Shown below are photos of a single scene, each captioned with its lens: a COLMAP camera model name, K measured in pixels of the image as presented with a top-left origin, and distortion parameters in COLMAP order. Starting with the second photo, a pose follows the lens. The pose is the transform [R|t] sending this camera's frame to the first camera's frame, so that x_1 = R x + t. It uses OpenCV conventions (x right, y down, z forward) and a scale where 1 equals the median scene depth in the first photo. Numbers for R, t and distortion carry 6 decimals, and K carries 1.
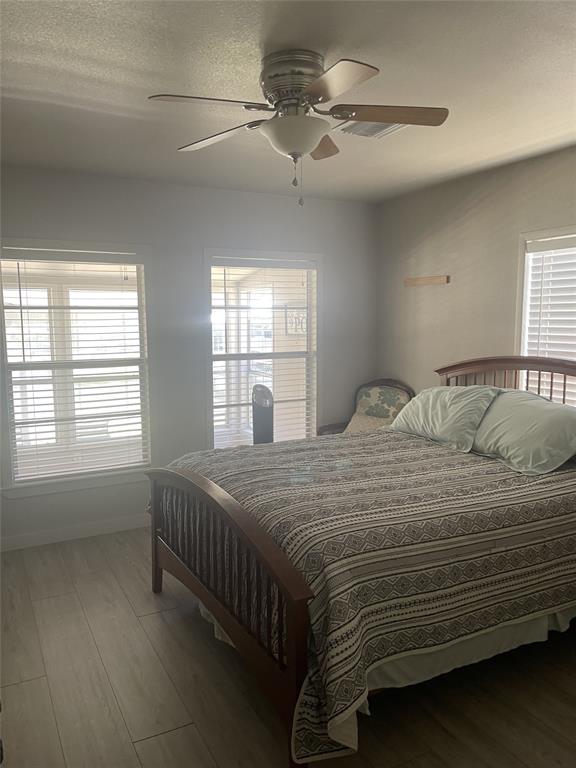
lens RADIAL K [[578.6, 0, 281.5], [0, 578.6, 381.4], [0, 0, 1]] dist [0.032820, -0.021867]
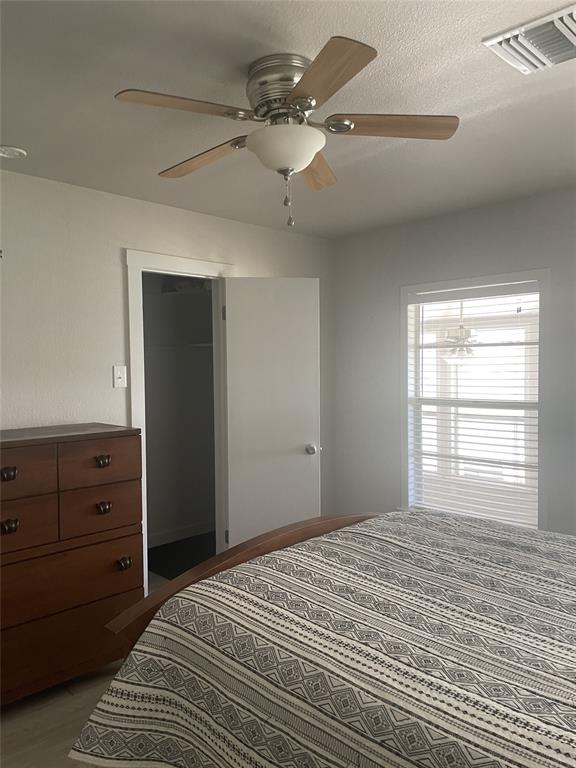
lens RADIAL K [[578.6, 0, 282.3], [0, 578.6, 384.8], [0, 0, 1]] dist [0.032820, -0.021867]
pose [[0.330678, 0.046676, -0.942589, 0.737425], [-0.101995, 0.994694, 0.013475, -0.065738], [0.938216, 0.091683, 0.333684, 0.619821]]
